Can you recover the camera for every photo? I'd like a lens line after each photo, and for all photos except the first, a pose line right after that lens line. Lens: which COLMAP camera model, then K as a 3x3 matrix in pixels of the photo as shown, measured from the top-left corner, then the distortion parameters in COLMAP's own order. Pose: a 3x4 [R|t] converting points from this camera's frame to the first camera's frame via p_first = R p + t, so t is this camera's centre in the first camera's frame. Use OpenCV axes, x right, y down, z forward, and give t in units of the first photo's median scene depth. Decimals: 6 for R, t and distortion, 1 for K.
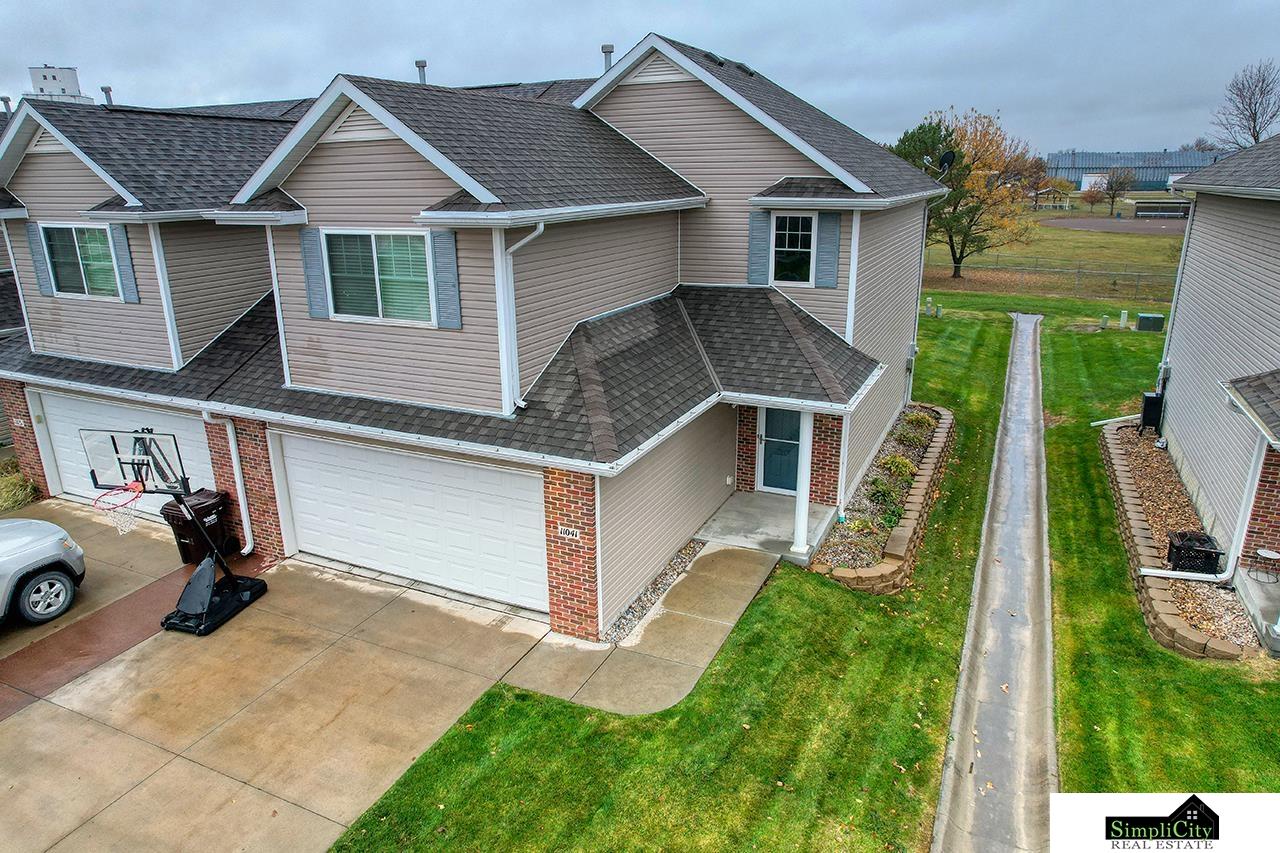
lens RADIAL K [[822.3, 0, 634.3], [0, 822.3, 427.6], [0, 0, 1]] dist [-0.066951, 0.058070]
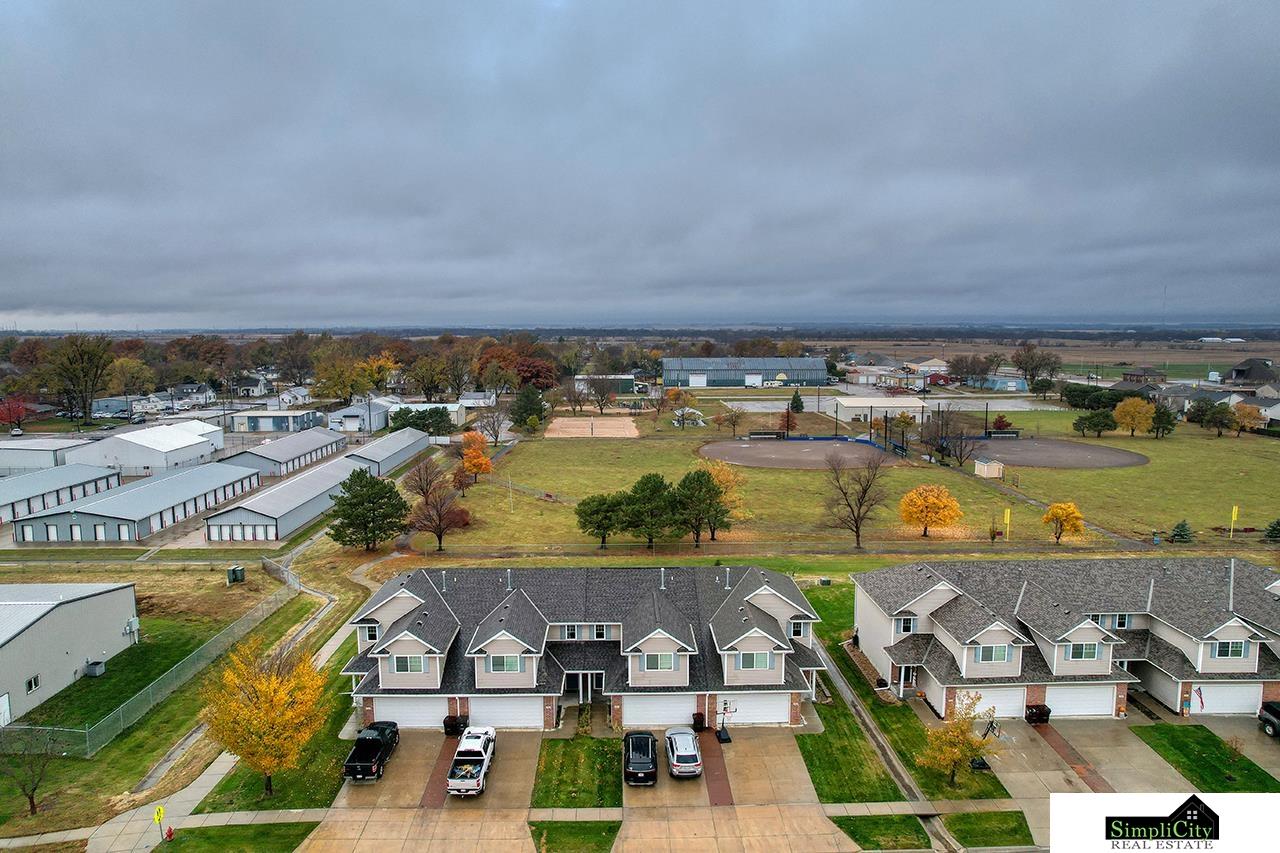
lens RADIAL K [[822.3, 0, 645.5], [0, 822.3, 425.7], [0, 0, 1]] dist [-0.066951, 0.058070]
pose [[0.891540, -0.047531, 0.450441, -2.612219], [0.130232, 0.979385, -0.154419, -0.765099], [-0.433815, 0.196333, 0.879351, -2.882292]]
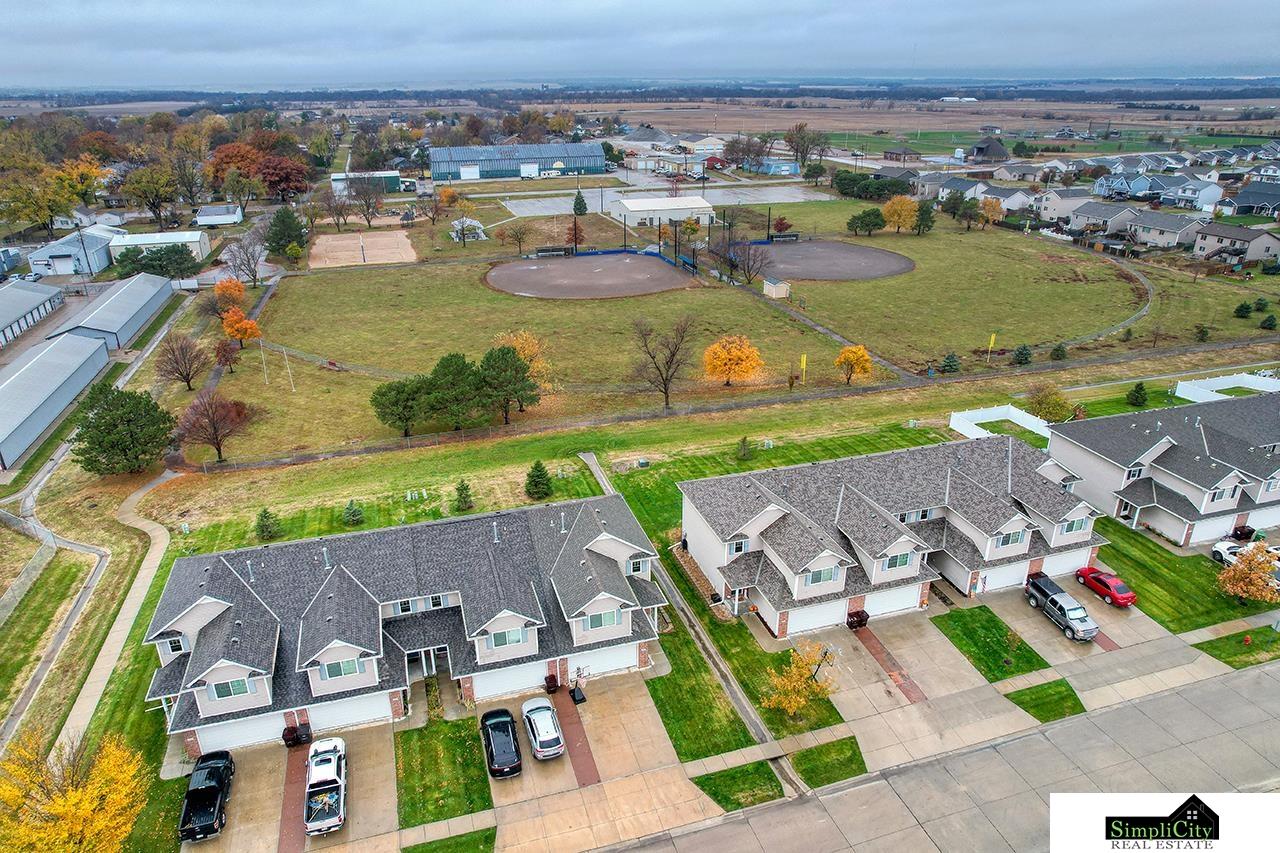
lens RADIAL K [[822.3, 0, 641.9], [0, 822.3, 427.2], [0, 0, 1]] dist [-0.066951, 0.058070]
pose [[0.737043, -0.259640, 0.623983, -2.489450], [0.197830, 0.965705, 0.168156, -1.782228], [-0.646244, -0.000496, 0.763131, -2.523226]]
